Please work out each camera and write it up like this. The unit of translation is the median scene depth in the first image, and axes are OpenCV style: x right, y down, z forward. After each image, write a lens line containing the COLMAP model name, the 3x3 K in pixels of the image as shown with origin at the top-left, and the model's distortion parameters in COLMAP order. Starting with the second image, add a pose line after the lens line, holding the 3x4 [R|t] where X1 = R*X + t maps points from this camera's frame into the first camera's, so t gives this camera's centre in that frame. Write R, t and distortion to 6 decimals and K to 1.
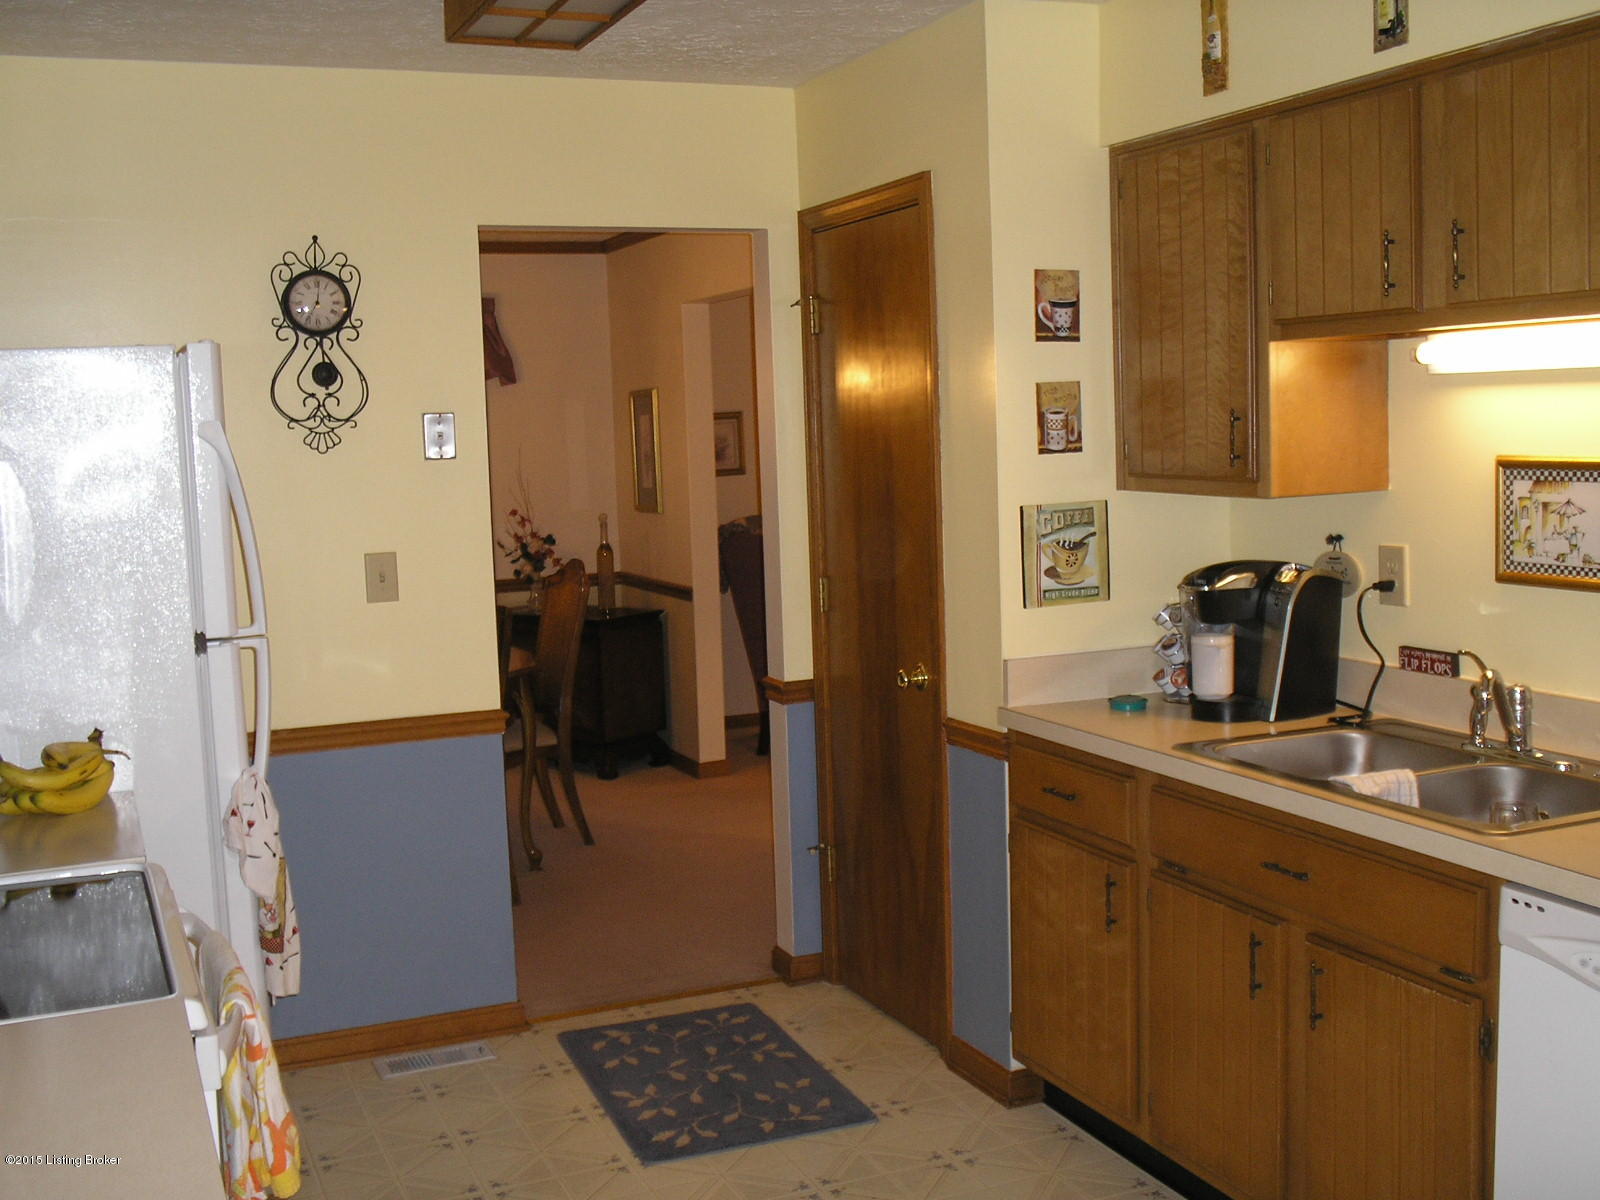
lens RADIAL K [[1766.1, 0, 800.0], [0, 1766.1, 599.6], [0, 0, 1]] dist [0.013426, 0.000000]
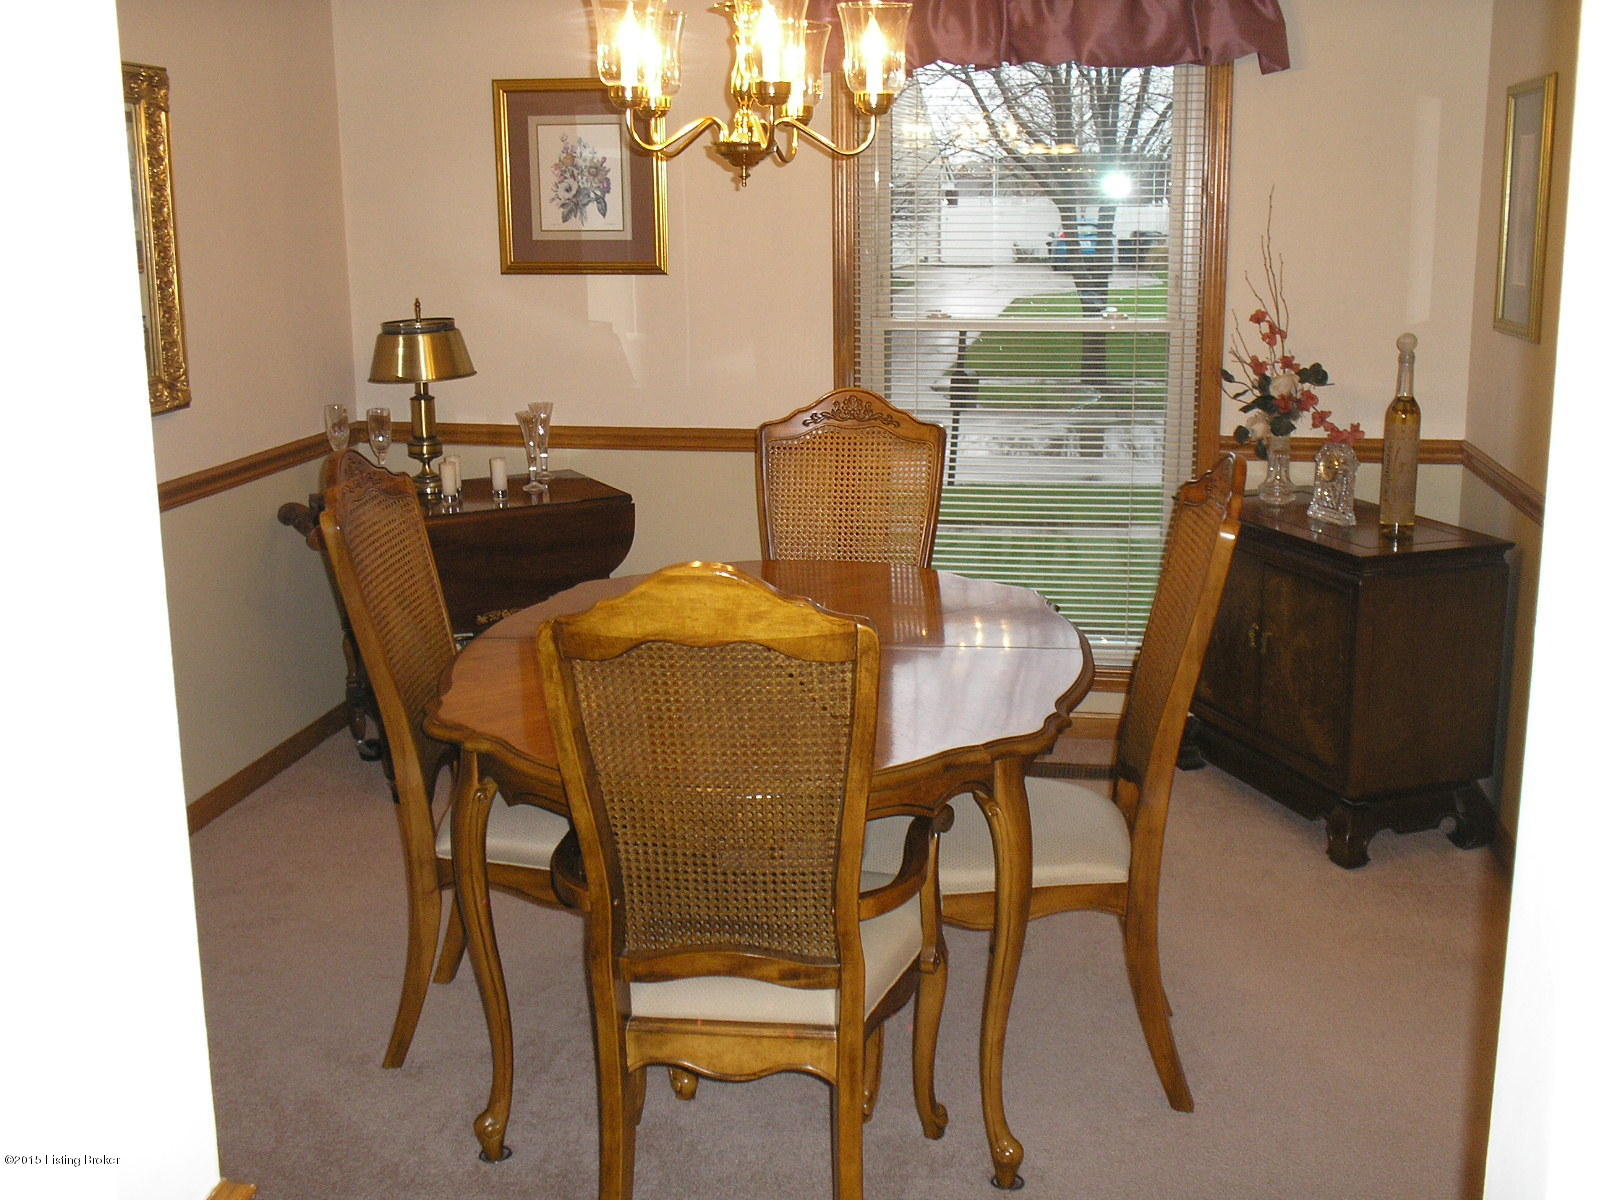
lens RADIAL K [[1766.1, 0, 800.7], [0, 1766.1, 599.9], [0, 0, 1]] dist [0.013426, 0.000000]
pose [[0.847878, 0.144618, -0.510087, 0.006002], [-0.073051, 0.984770, 0.157771, -0.039754], [0.525135, -0.096508, 0.845529, 0.473236]]
